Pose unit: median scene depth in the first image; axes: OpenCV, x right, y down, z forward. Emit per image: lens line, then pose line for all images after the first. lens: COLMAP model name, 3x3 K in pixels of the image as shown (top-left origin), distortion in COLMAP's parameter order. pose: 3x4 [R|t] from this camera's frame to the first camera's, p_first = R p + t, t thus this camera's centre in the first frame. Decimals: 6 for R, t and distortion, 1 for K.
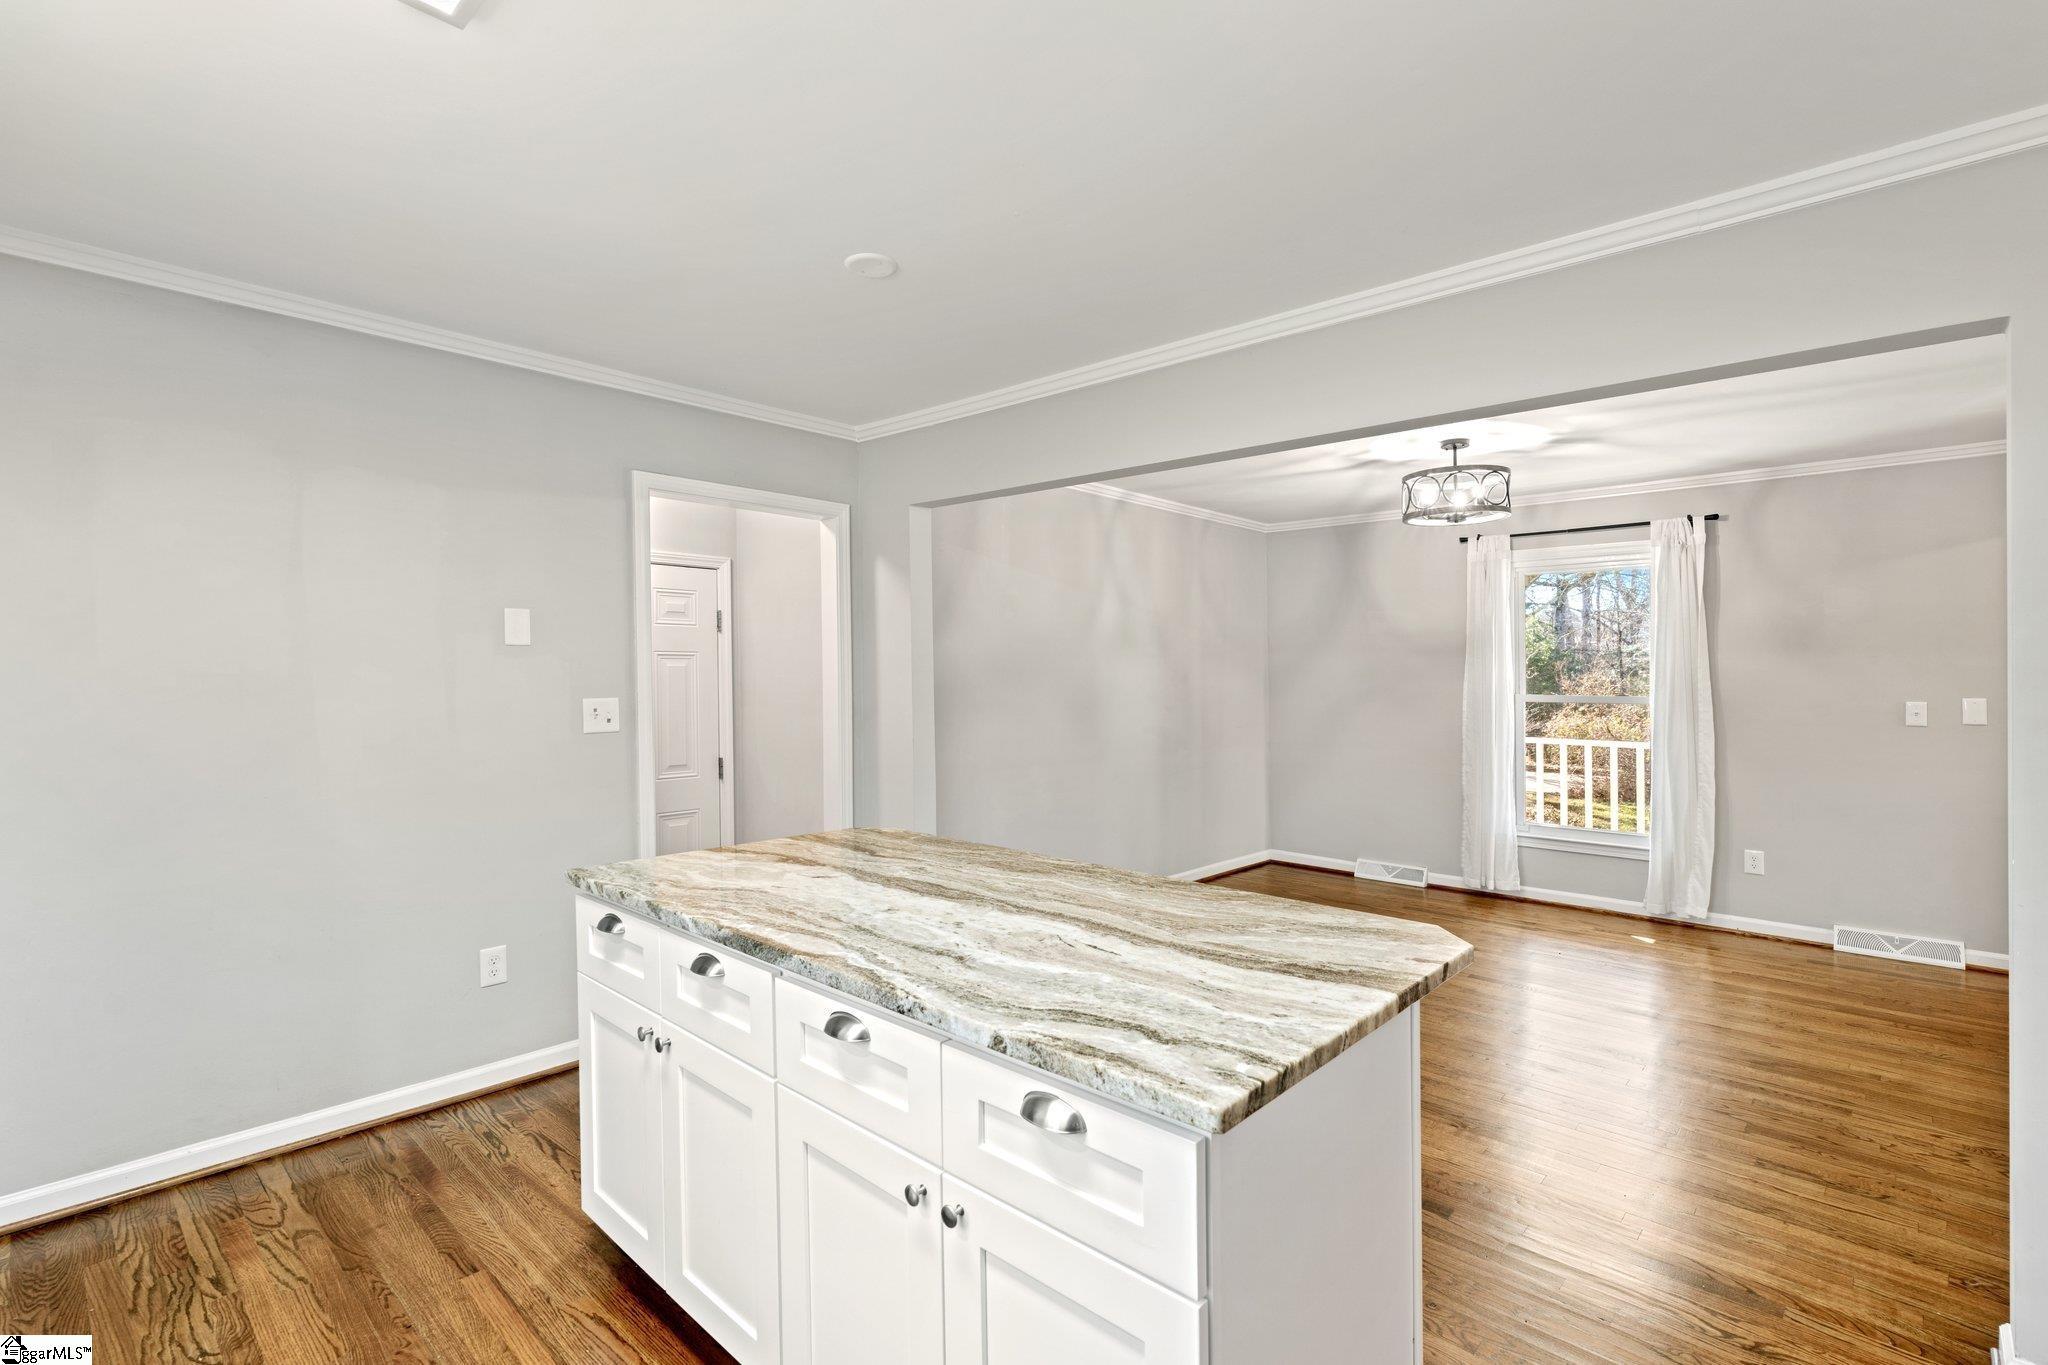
lens RADIAL K [[929.0, 0, 1026.3], [0, 929.0, 681.4], [0, 0, 1]] dist [-0.006697, 0.000248]
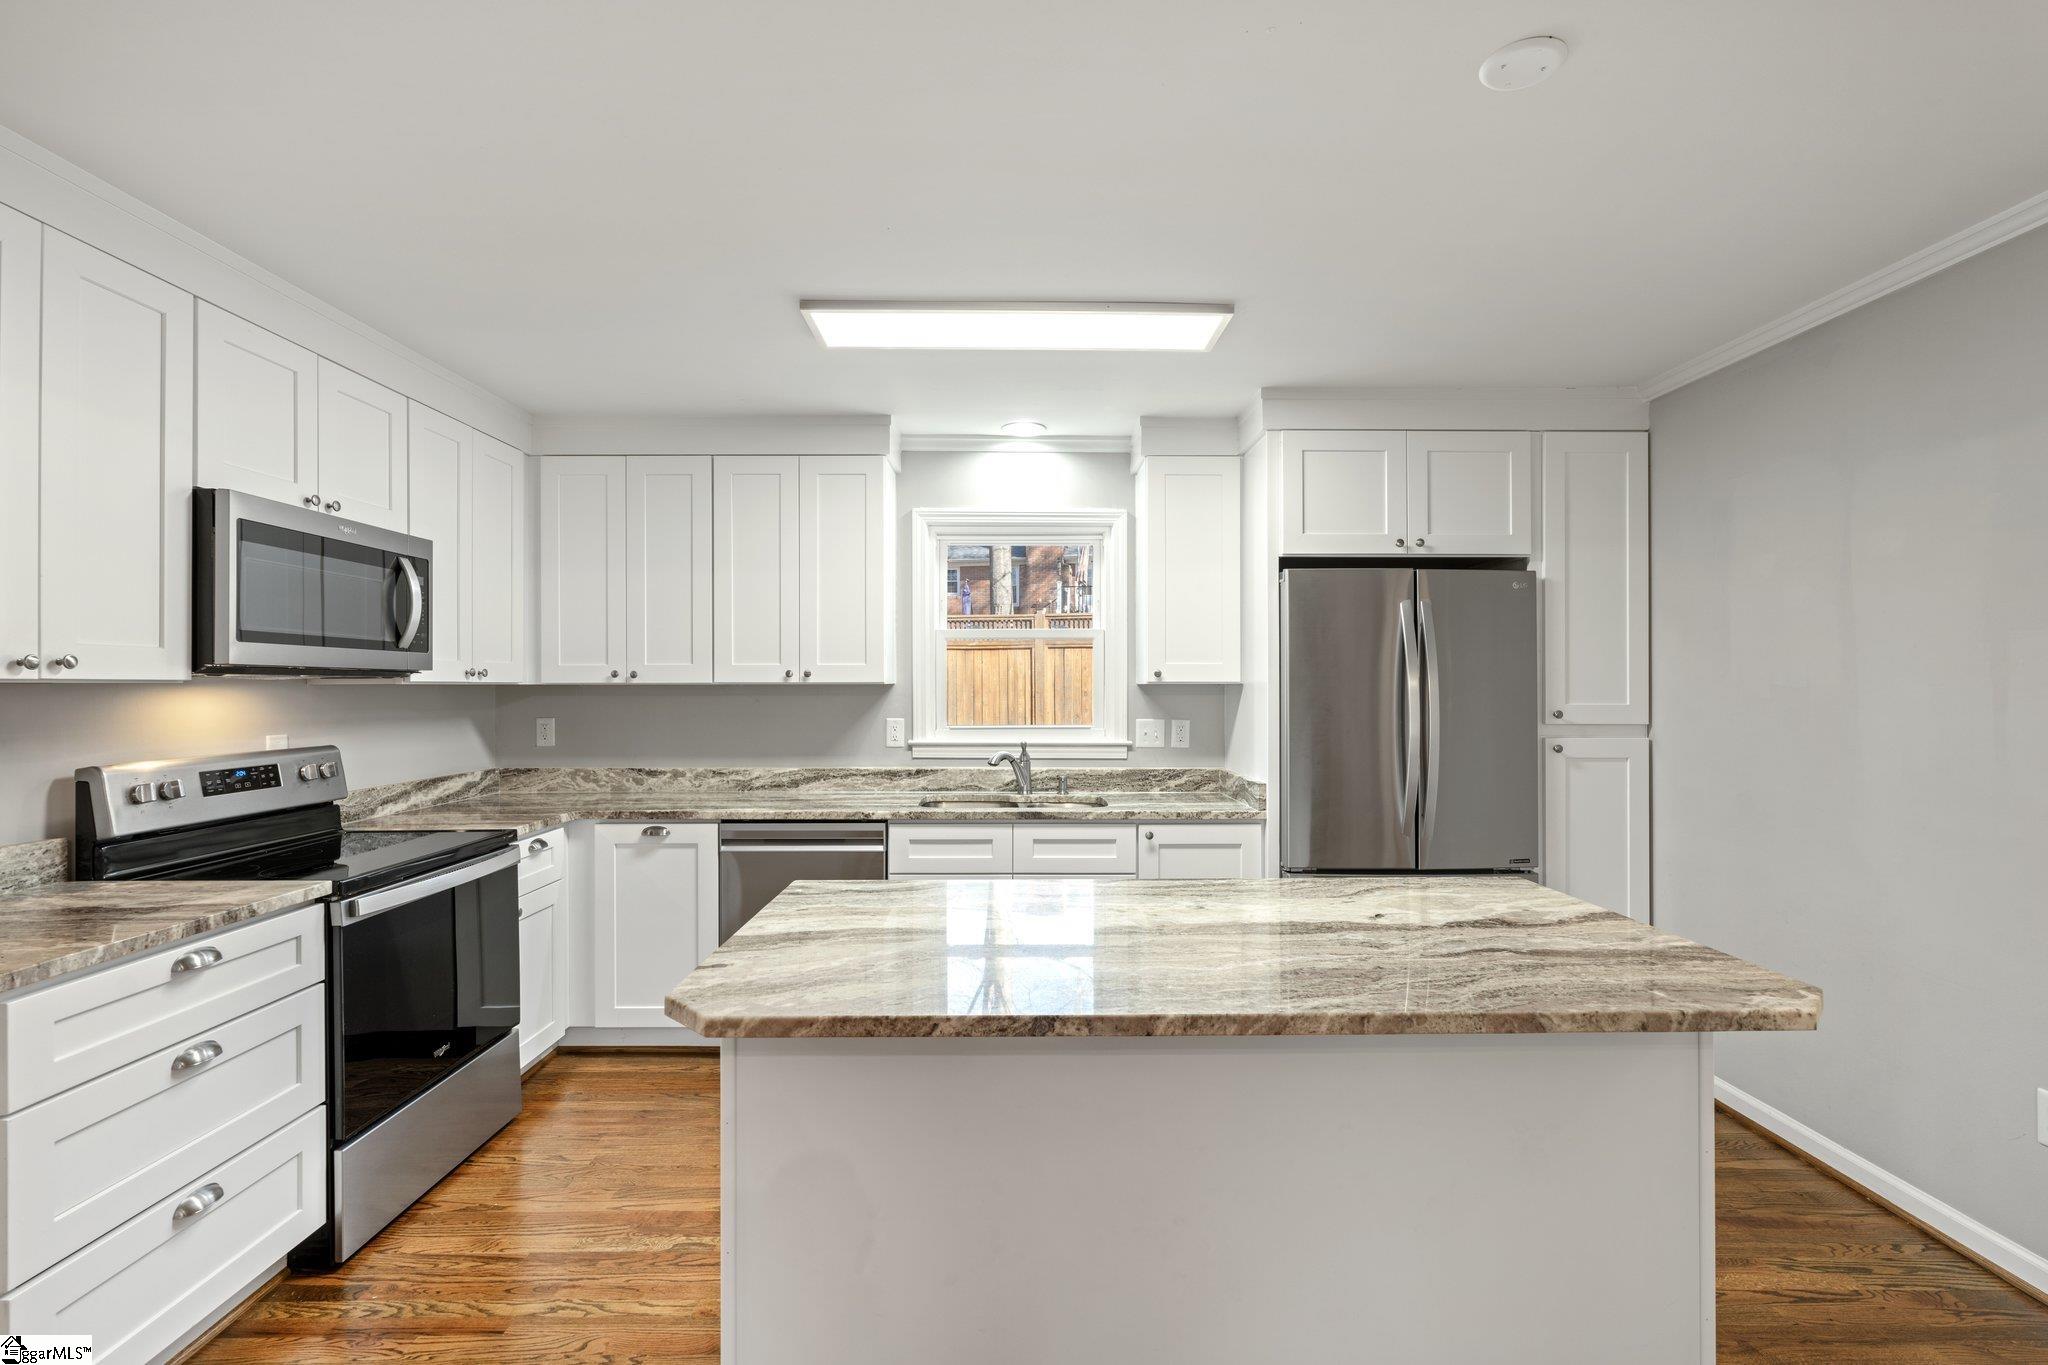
lens RADIAL K [[929.0, 0, 1019.1], [0, 929.0, 679.8], [0, 0, 1]] dist [-0.006697, 0.000248]
pose [[-0.734909, -0.007935, -0.678119, 0.310948], [-0.009272, 0.999956, -0.001653, -0.004239], [0.678102, 0.005073, -0.734950, 0.698819]]
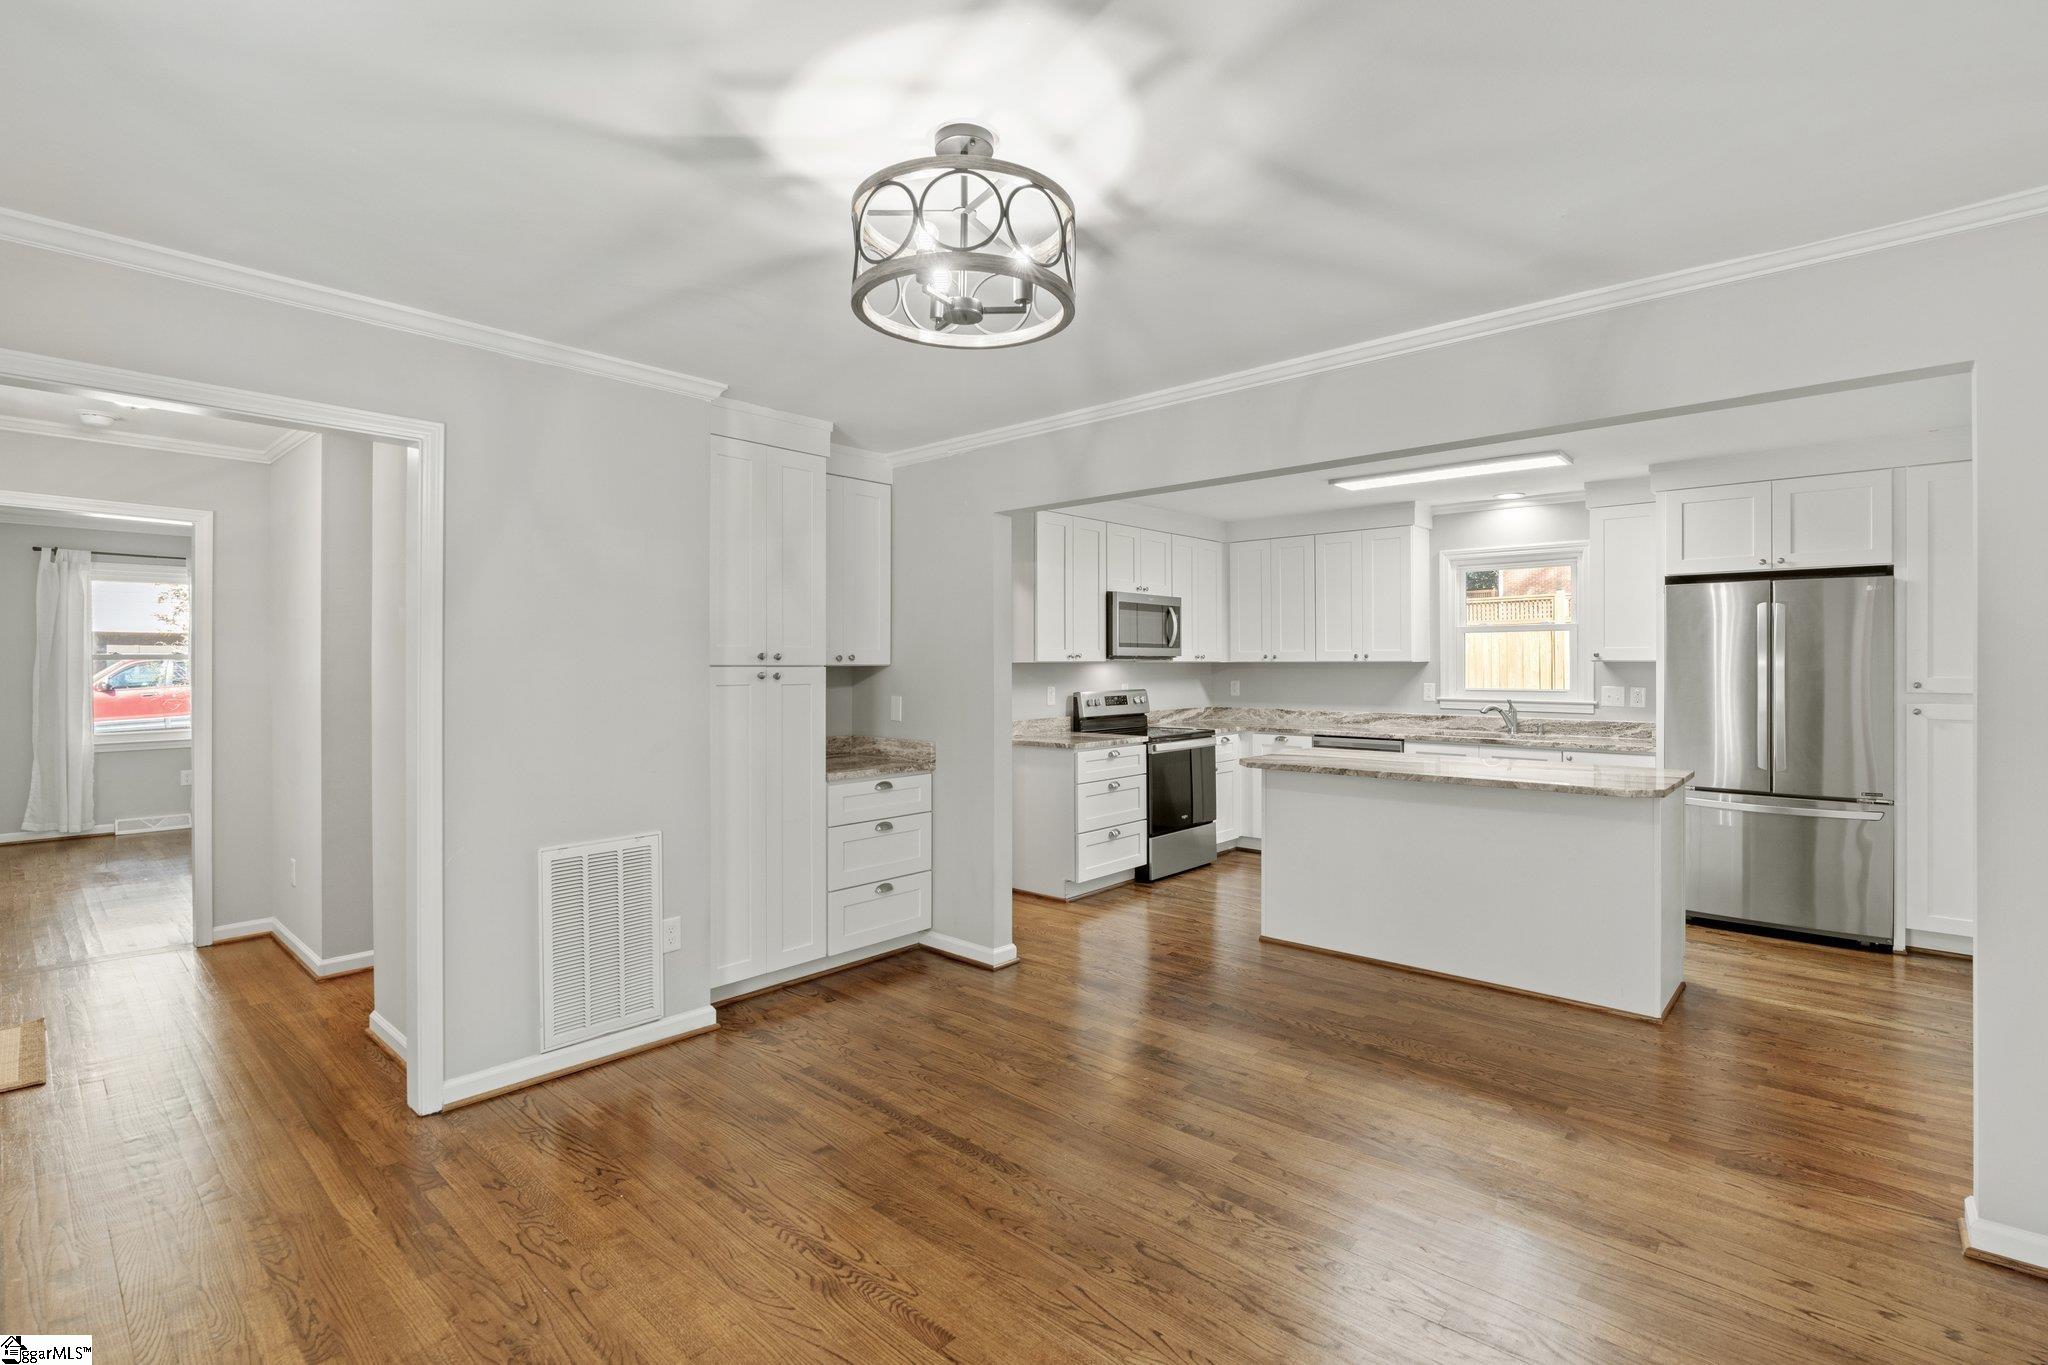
lens RADIAL K [[929.0, 0, 1025.7], [0, 929.0, 661.6], [0, 0, 1]] dist [-0.006697, 0.000248]
pose [[-0.999982, -0.002598, -0.005347, 0.431926], [-0.002646, 0.999957, 0.008930, -0.012970], [0.005324, 0.008944, -0.999946, 1.441776]]
